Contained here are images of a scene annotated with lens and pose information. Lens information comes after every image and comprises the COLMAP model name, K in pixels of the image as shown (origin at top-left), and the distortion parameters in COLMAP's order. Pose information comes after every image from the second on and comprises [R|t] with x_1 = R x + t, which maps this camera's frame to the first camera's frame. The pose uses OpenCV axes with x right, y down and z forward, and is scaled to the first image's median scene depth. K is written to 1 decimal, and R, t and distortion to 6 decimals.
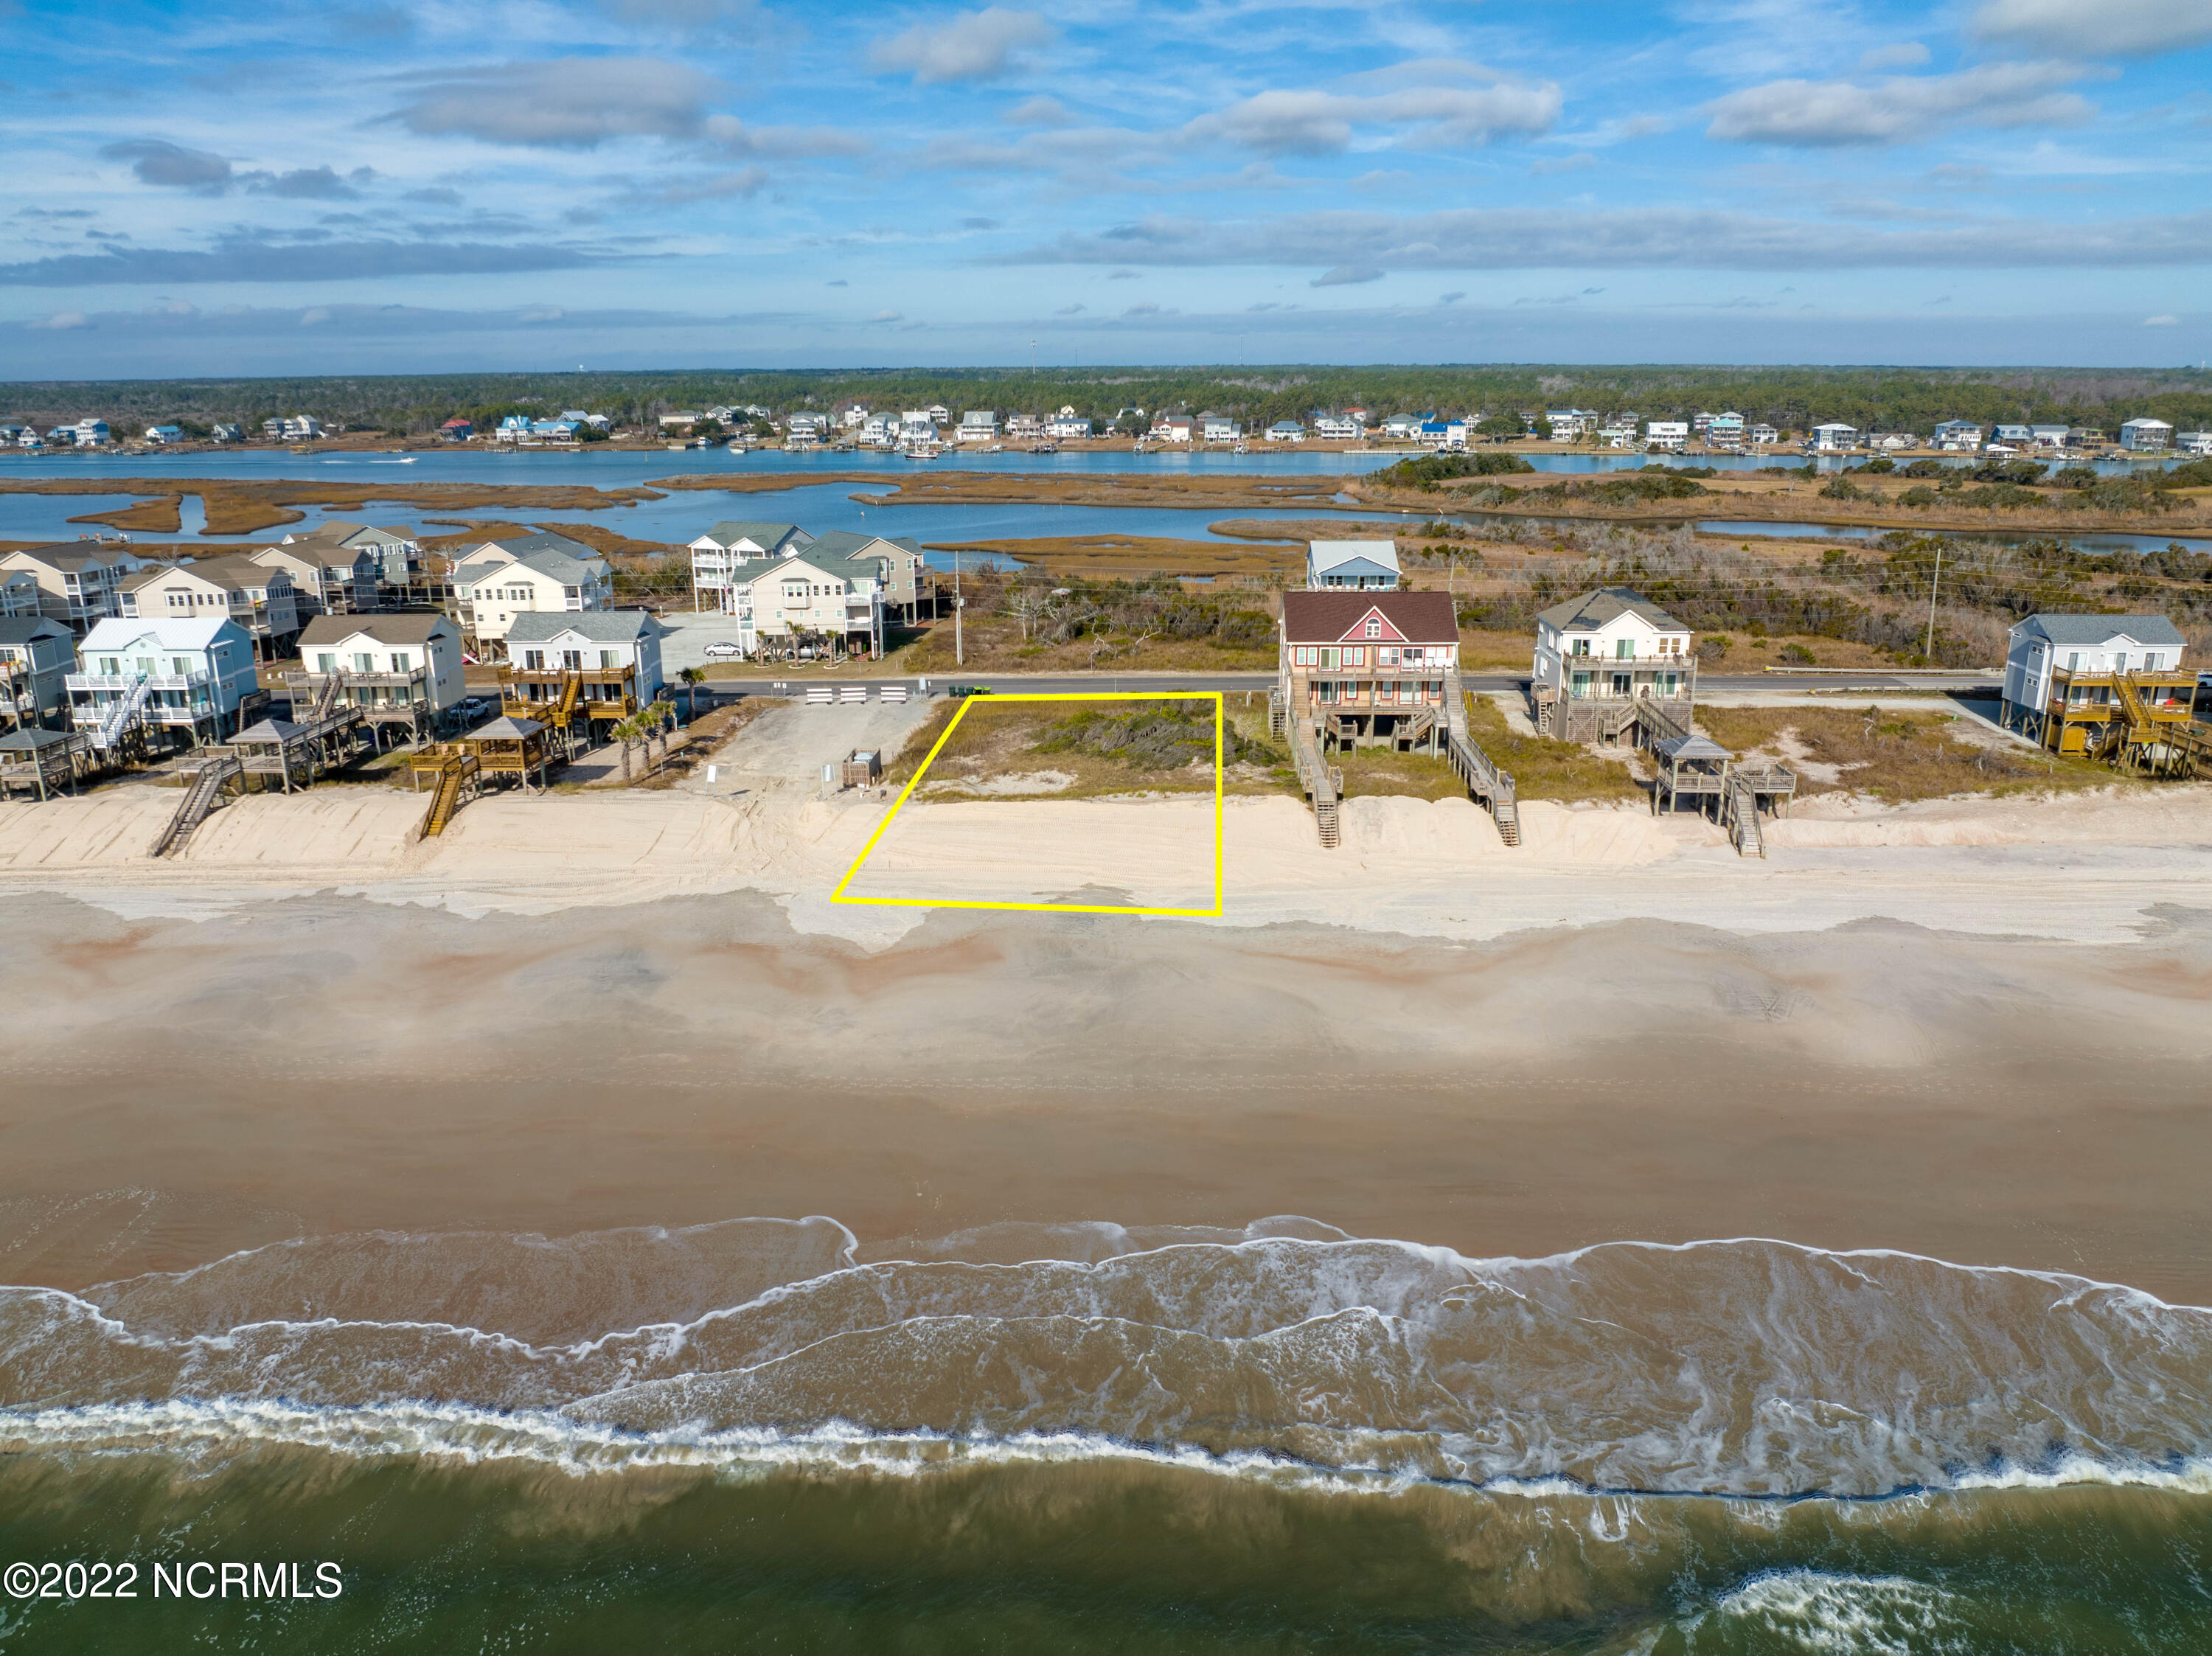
lens RADIAL K [[1562.2, 0, 1109.8], [0, 1562.2, 834.6], [0, 0, 1]] dist [-0.044129, 0.011132]
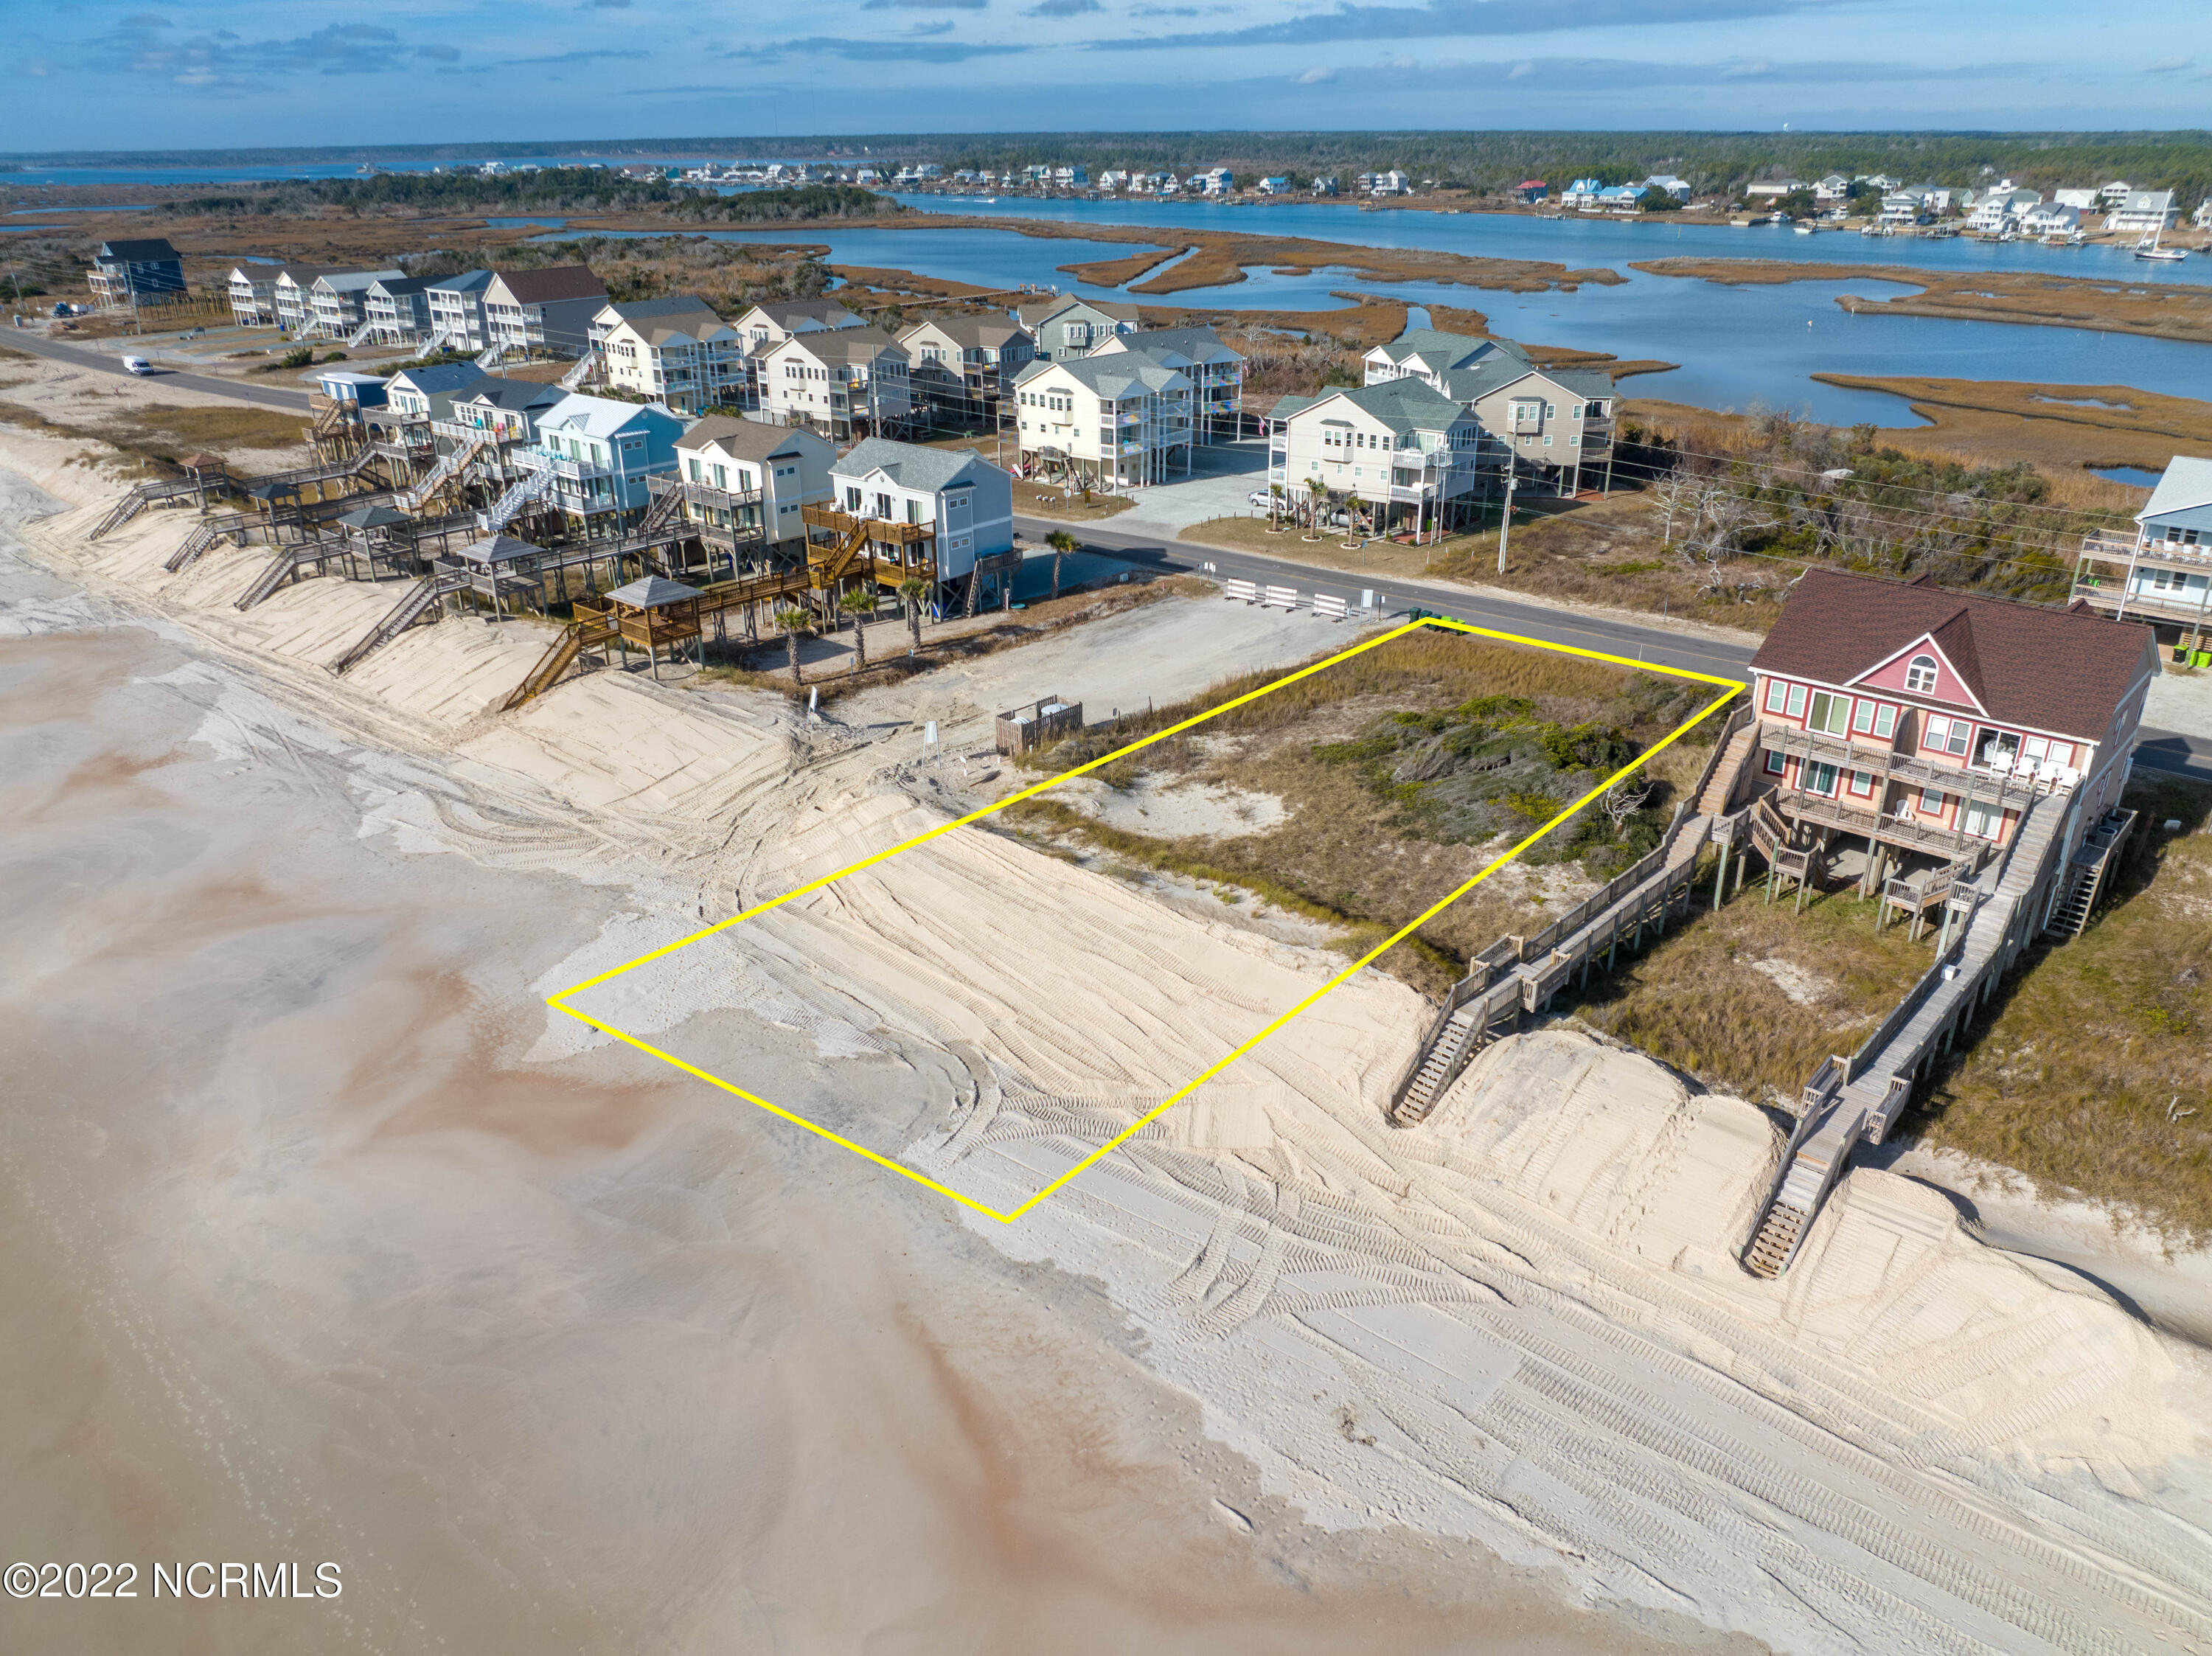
lens RADIAL K [[1562.2, 0, 1108.1], [0, 1562.2, 809.0], [0, 0, 1]] dist [-0.044129, 0.011132]
pose [[0.762542, 0.257904, -0.593309, 0.262448], [-0.182017, 0.965583, 0.185793, -0.128356], [0.620806, -0.033683, 0.783240, 0.415002]]
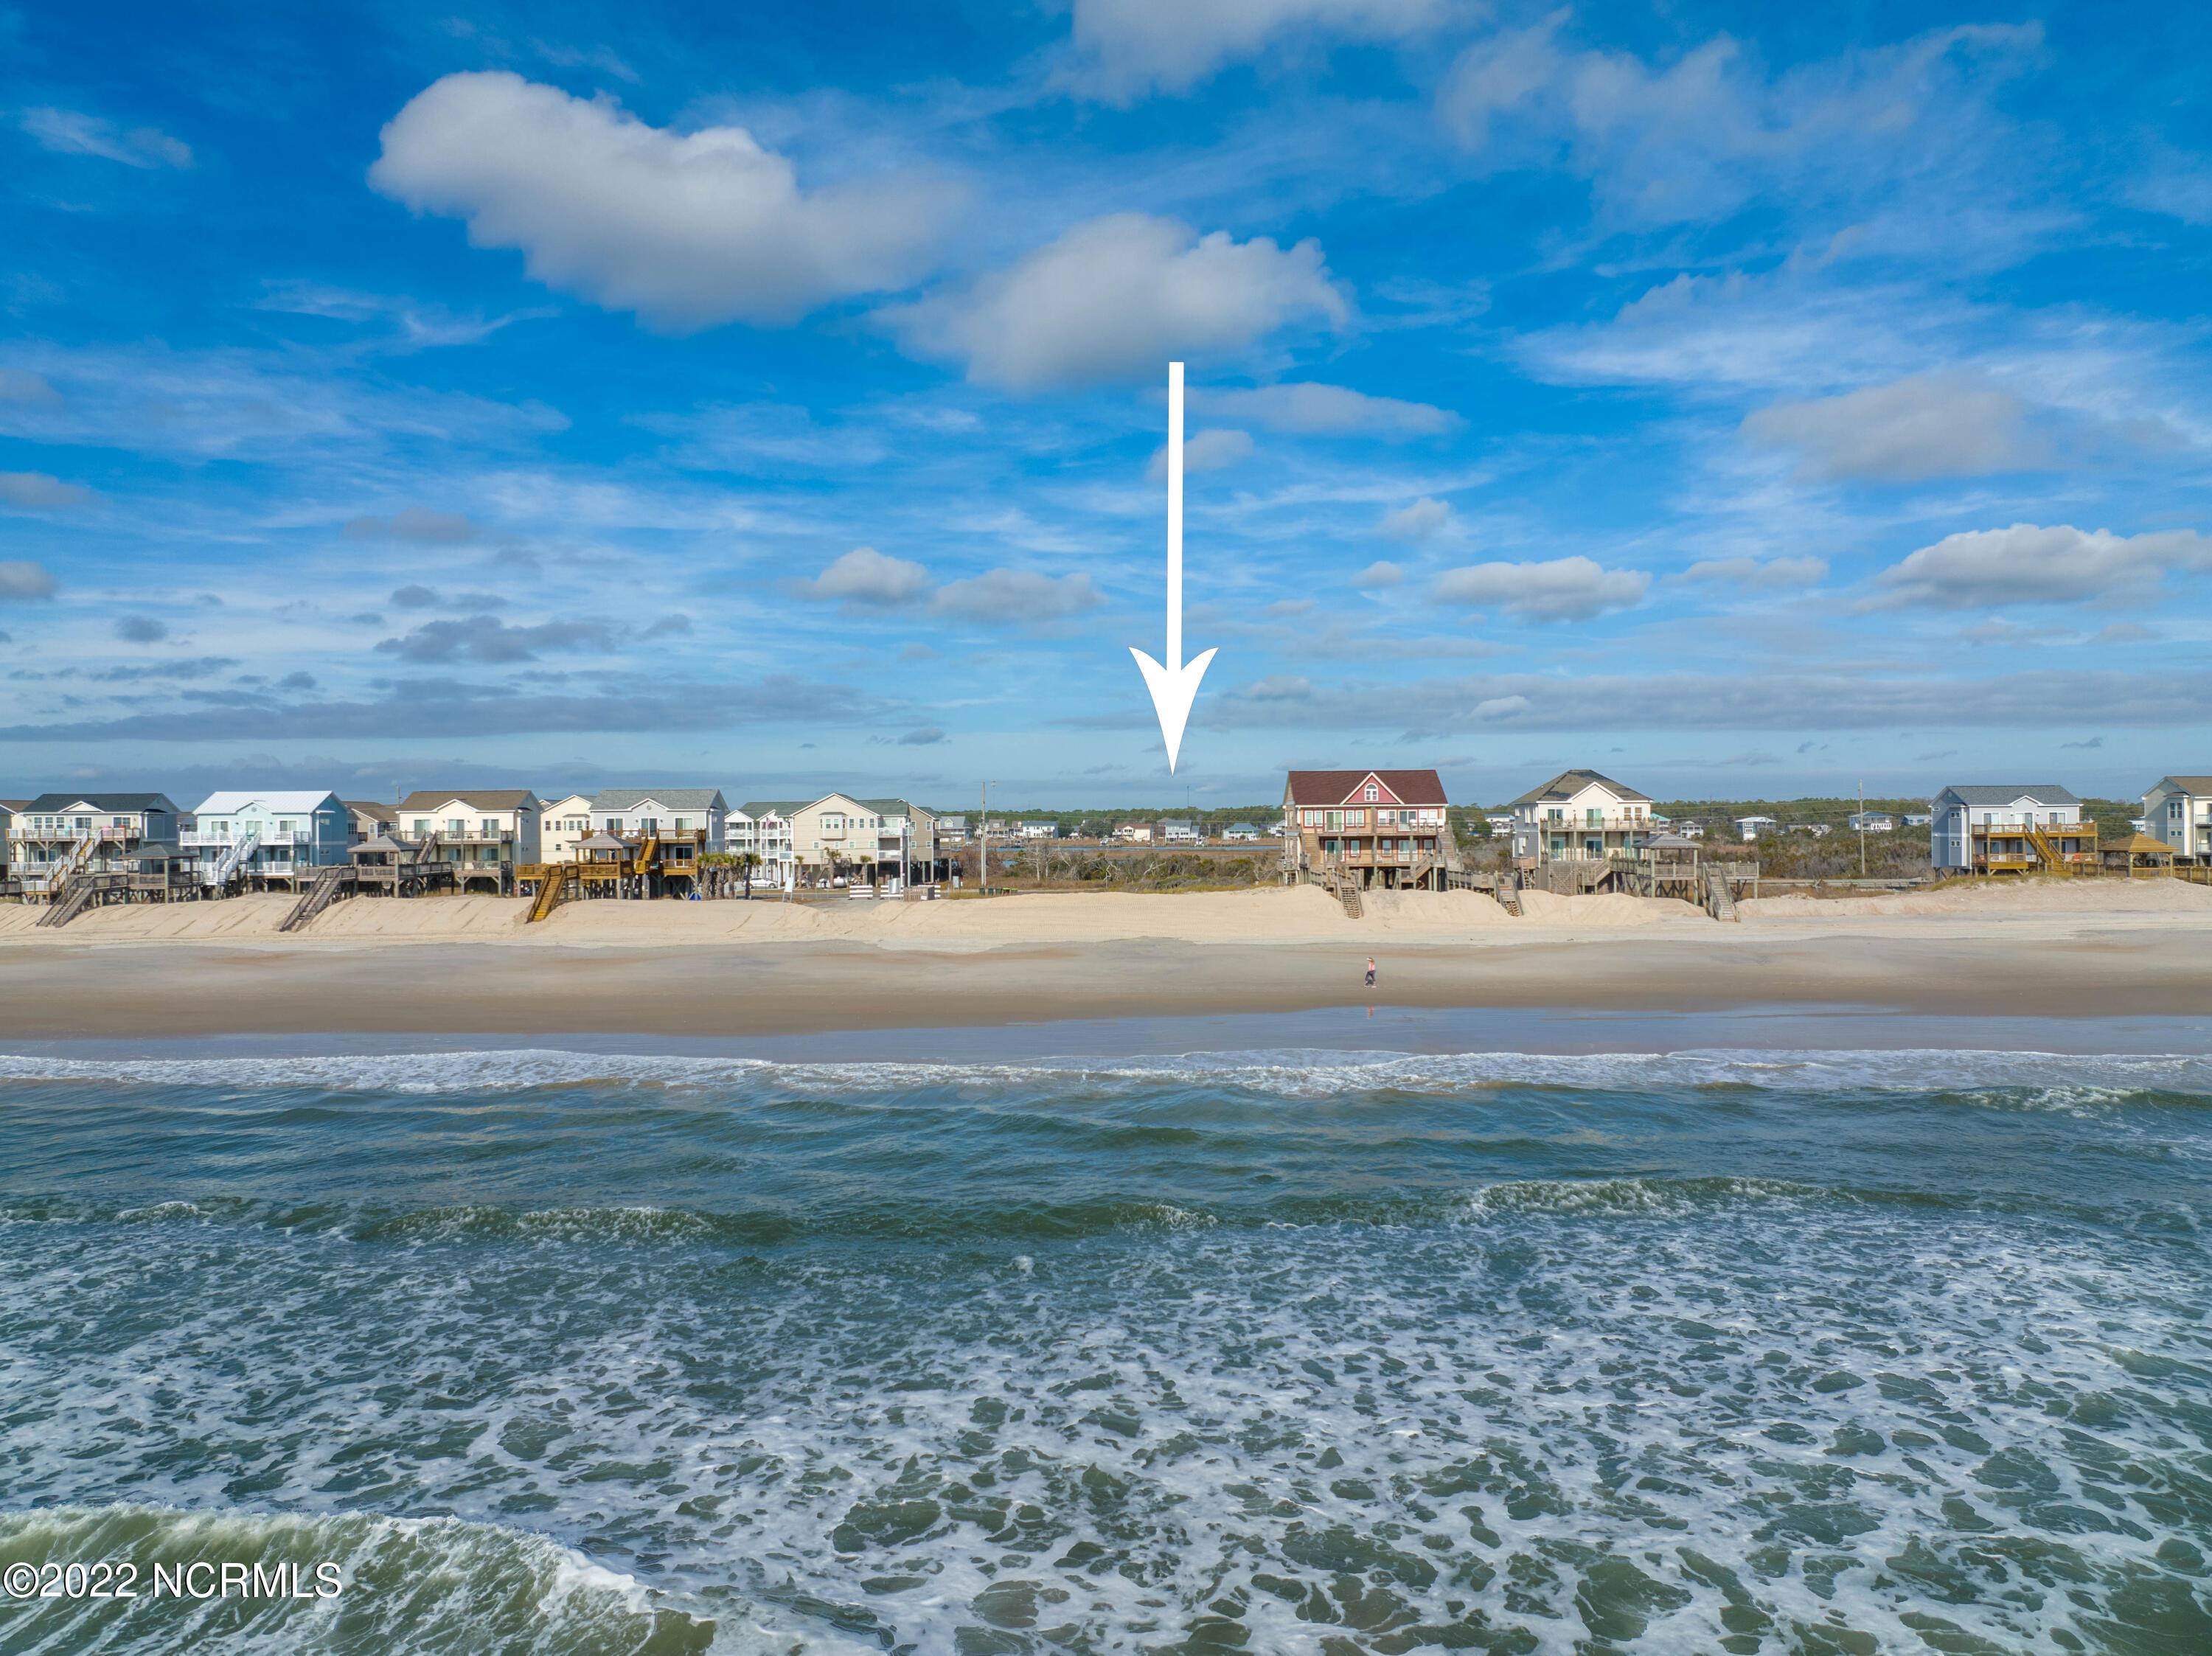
lens RADIAL K [[1562.2, 0, 1111.9], [0, 1562.2, 825.4], [0, 0, 1]] dist [-0.044129, 0.011132]
pose [[0.999428, -0.002345, 0.033750, -0.054098], [0.011979, 0.957491, -0.288215, 0.202309], [-0.031639, 0.288455, 0.956971, -0.063374]]
